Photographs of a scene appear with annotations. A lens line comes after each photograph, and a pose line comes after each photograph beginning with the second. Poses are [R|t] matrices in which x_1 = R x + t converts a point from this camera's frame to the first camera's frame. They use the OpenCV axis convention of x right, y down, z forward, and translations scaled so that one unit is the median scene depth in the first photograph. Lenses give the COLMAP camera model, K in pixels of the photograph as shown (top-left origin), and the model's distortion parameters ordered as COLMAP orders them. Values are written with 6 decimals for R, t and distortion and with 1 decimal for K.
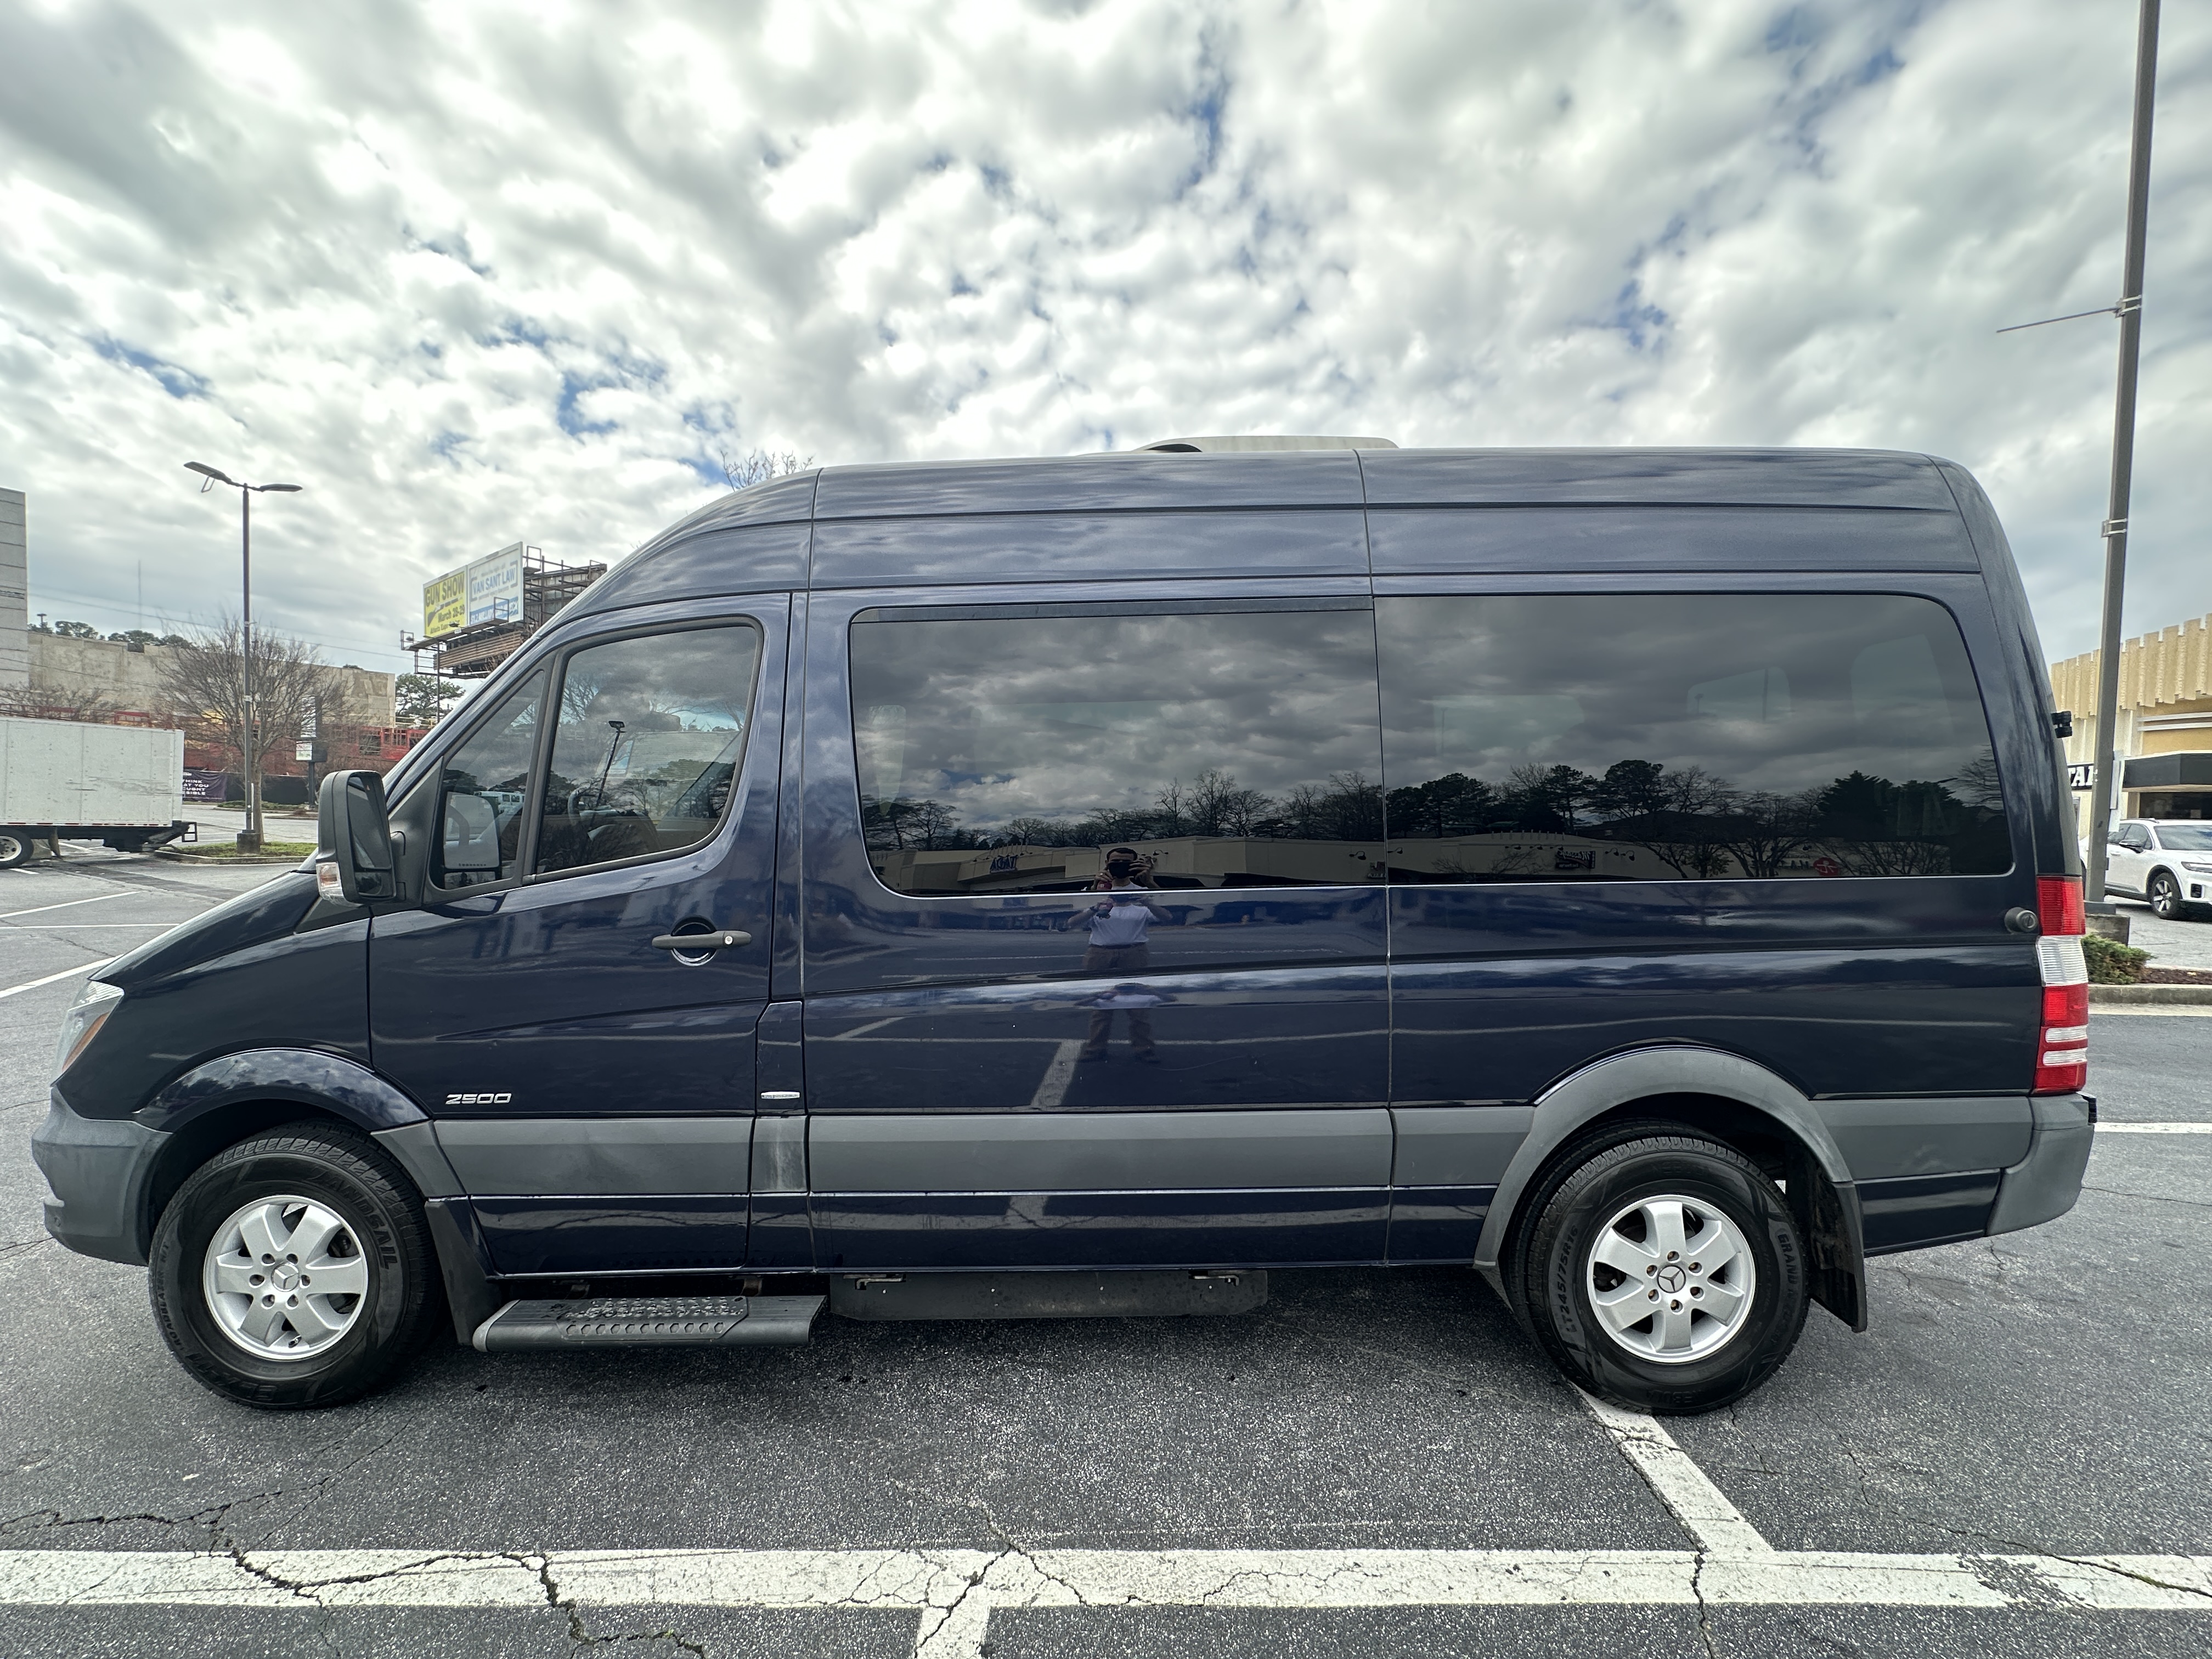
lens RADIAL K [[882.4, 0, 1109.0], [0, 882.4, 831.0], [0, 0, 1]] dist [-0.003501, 0.000835]
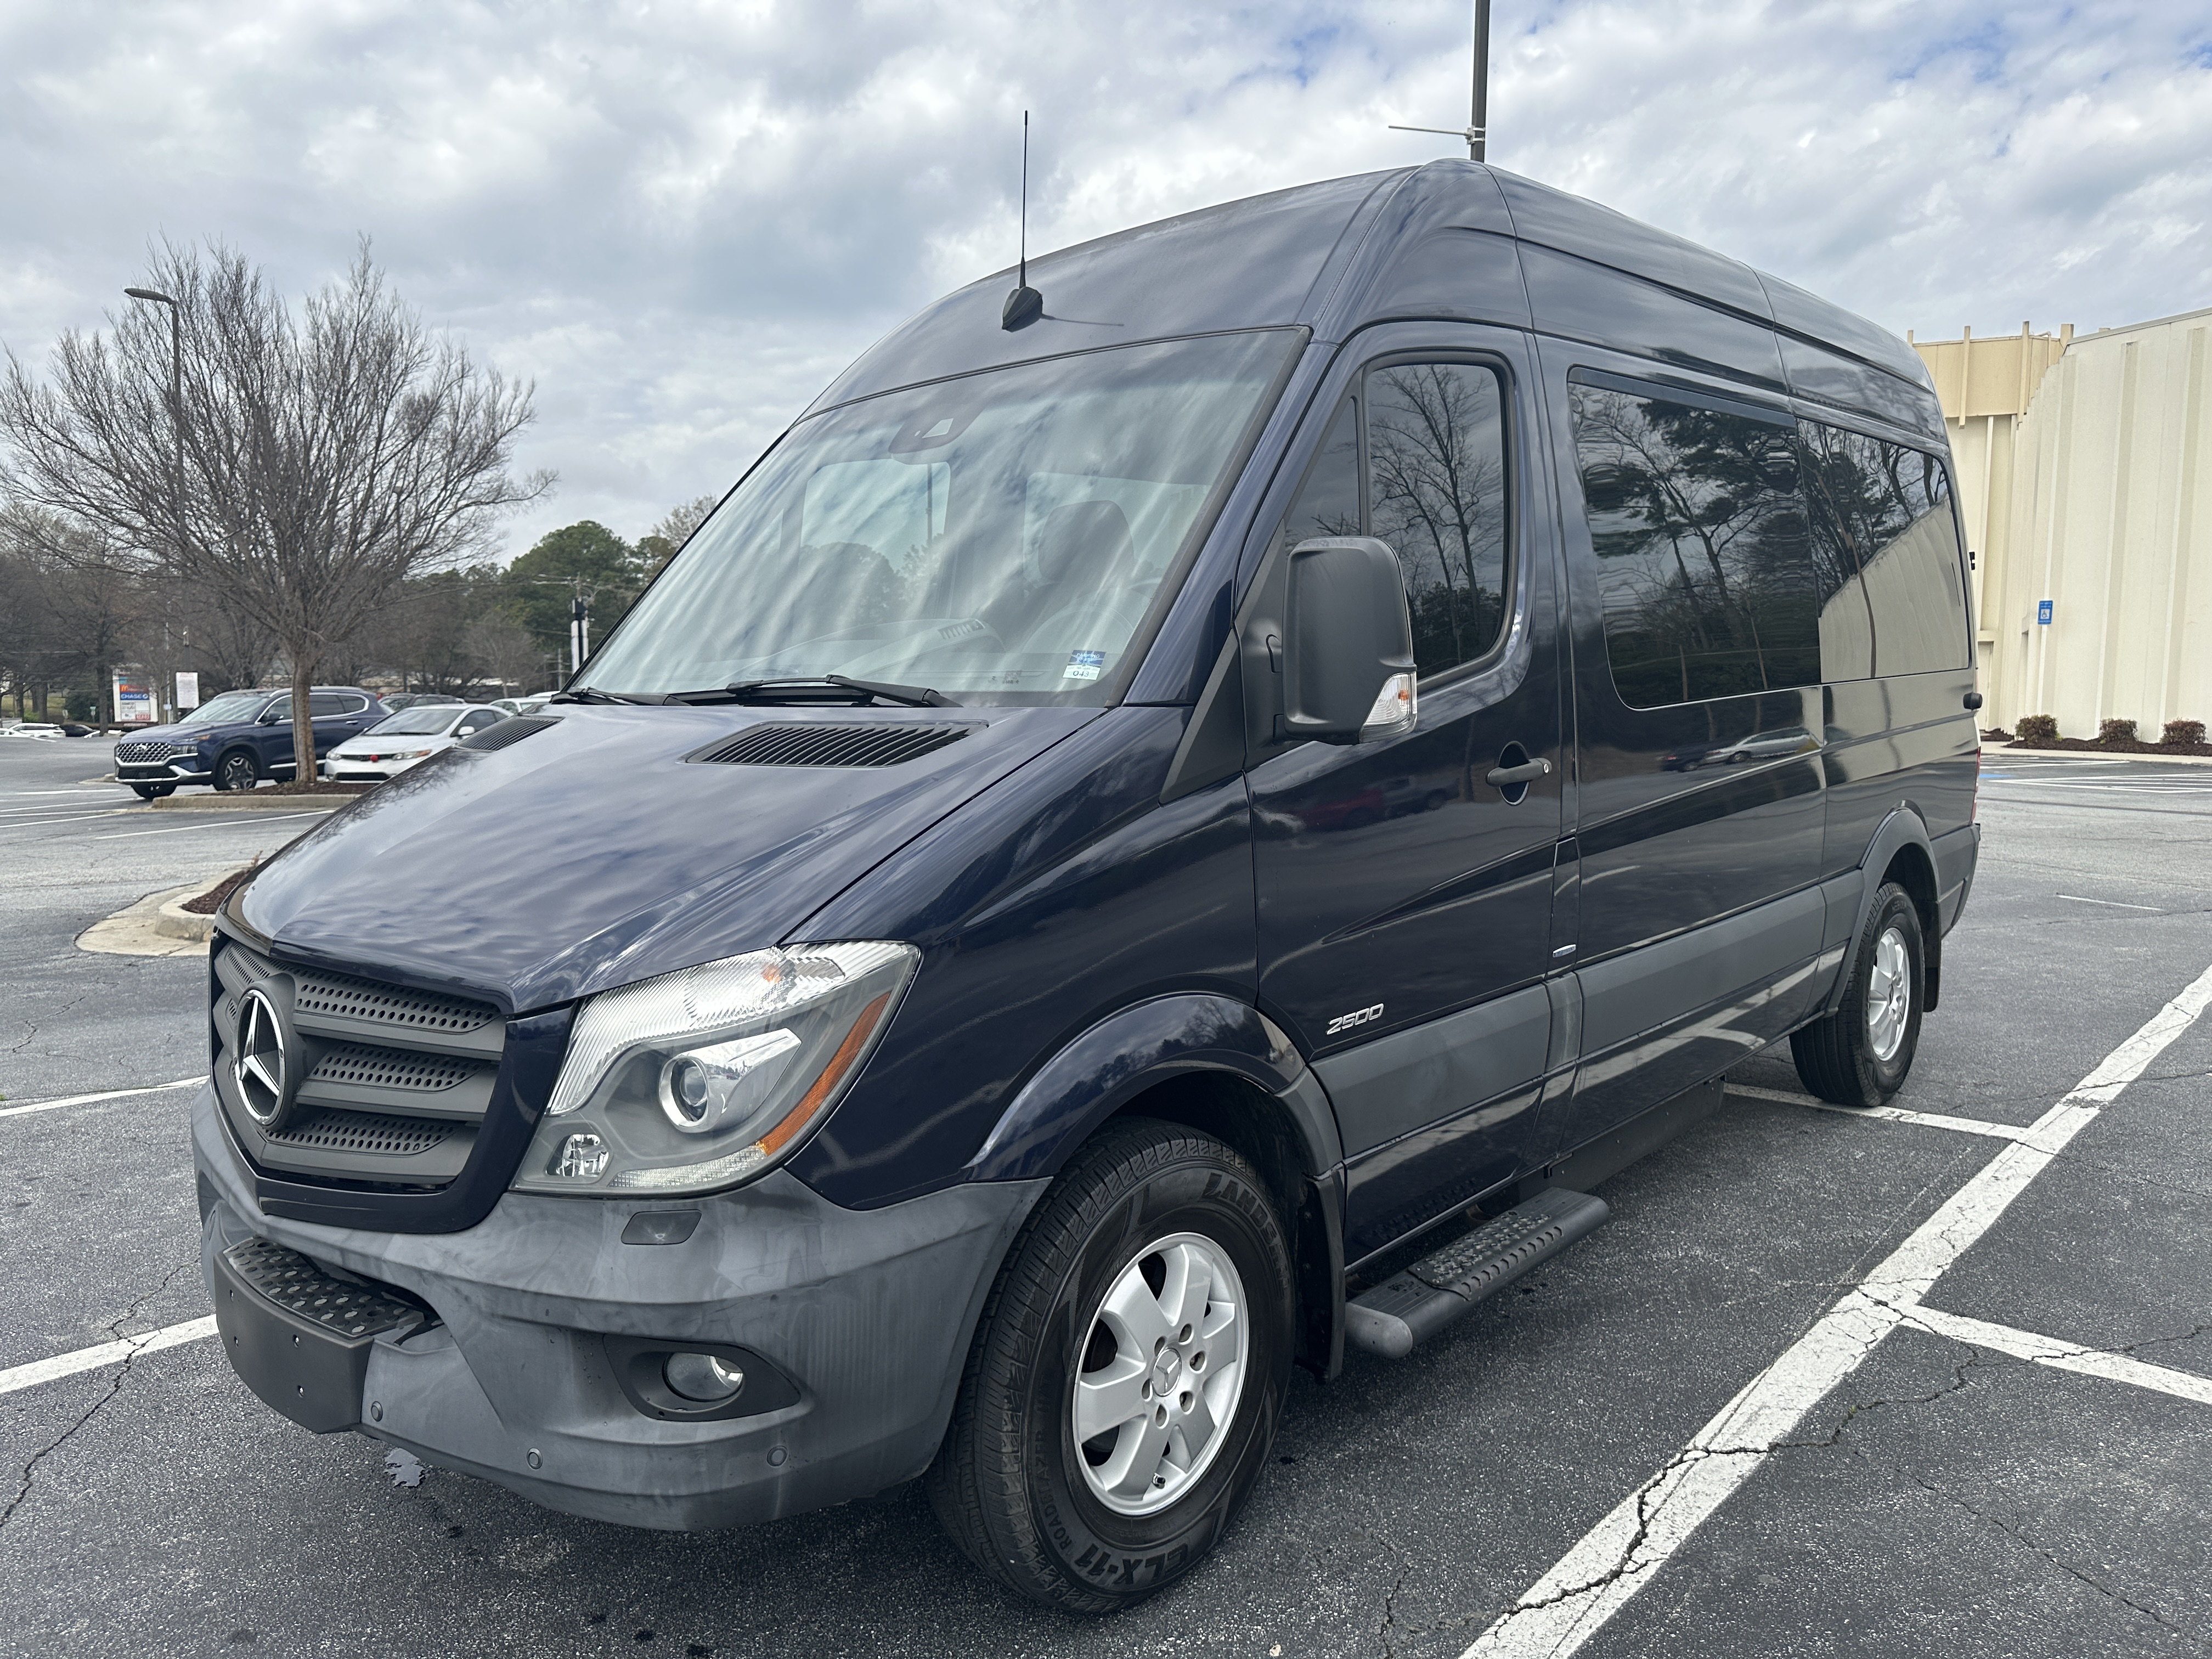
lens RADIAL K [[1587.5, 0, 1092.9], [0, 1587.5, 815.5], [0, 0, 1]] dist [0.025130, -0.037774]
pose [[0.671153, -0.078934, 0.737104, -1.793402], [0.031357, 0.996448, 0.078155, 0.041077], [-0.740655, -0.029341, 0.671244, 0.323693]]
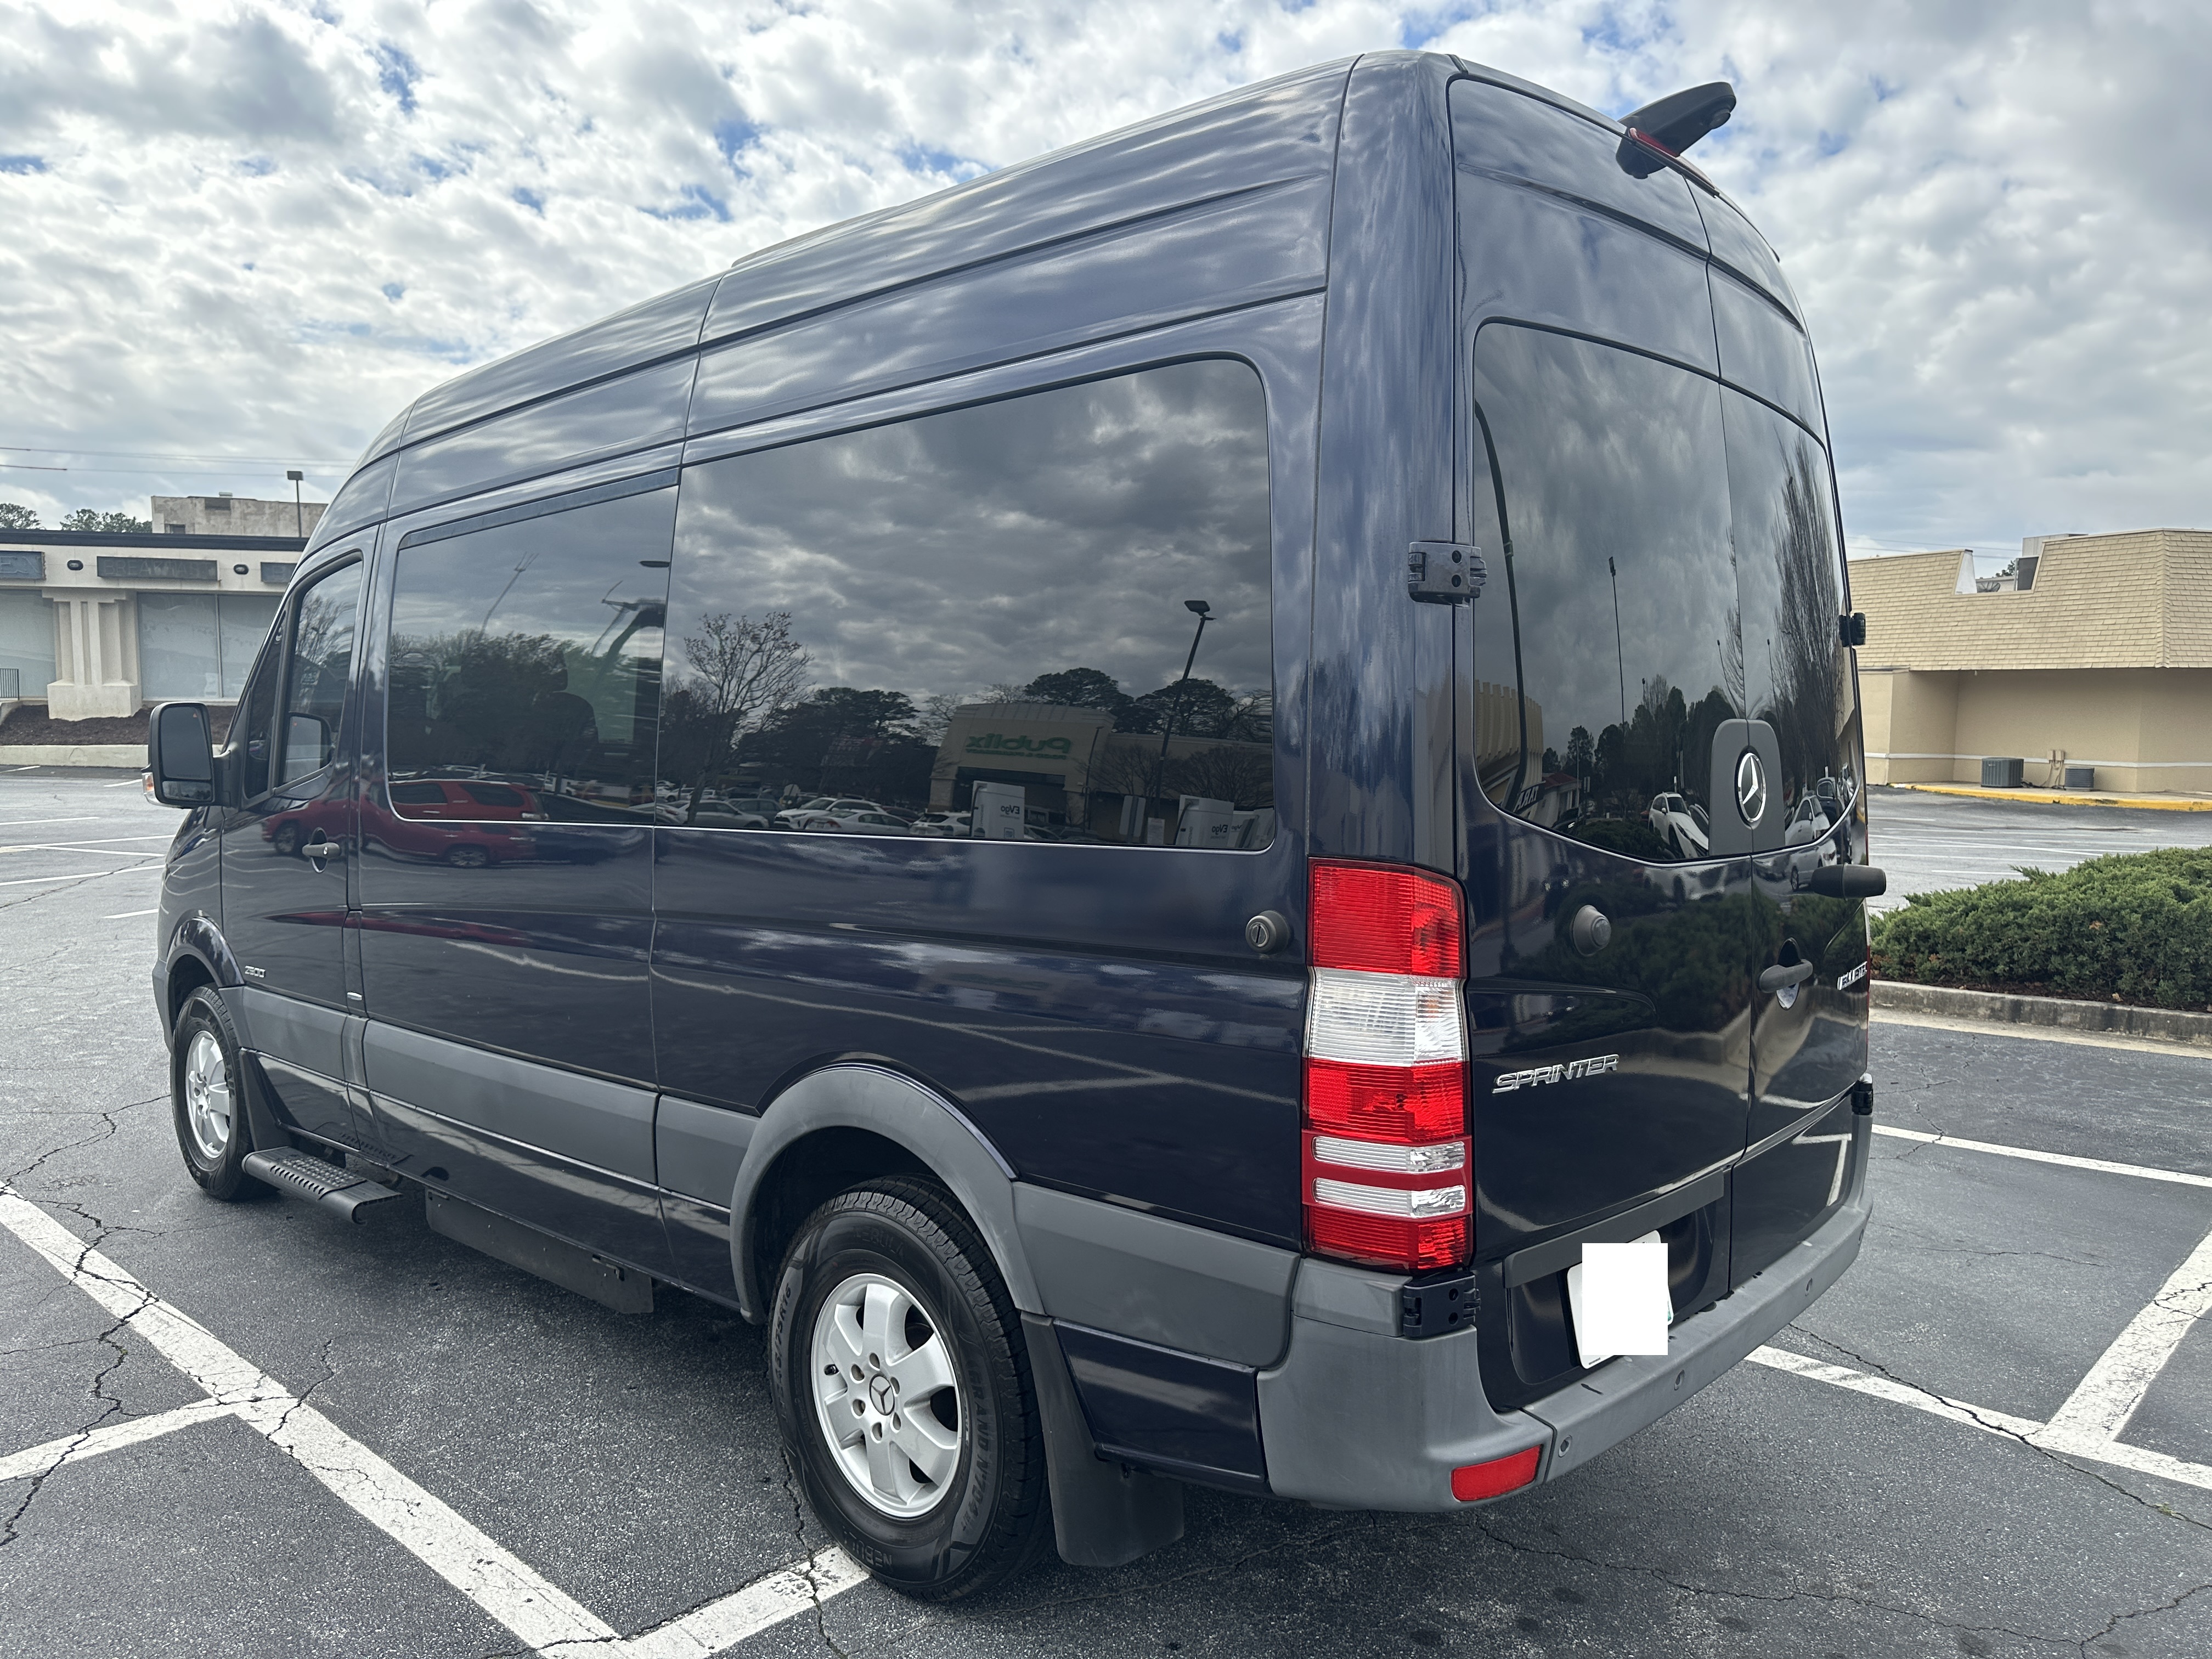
lens RADIAL K [[1587.5, 0, 1090.4], [0, 1587.5, 911.8], [0, 0, 1]] dist [0.025130, -0.037774]
pose [[0.729137, 0.076511, -0.680077, 1.599916], [-0.015633, 0.995334, 0.095217, 0.002462], [0.684189, -0.058795, 0.726931, 0.216523]]
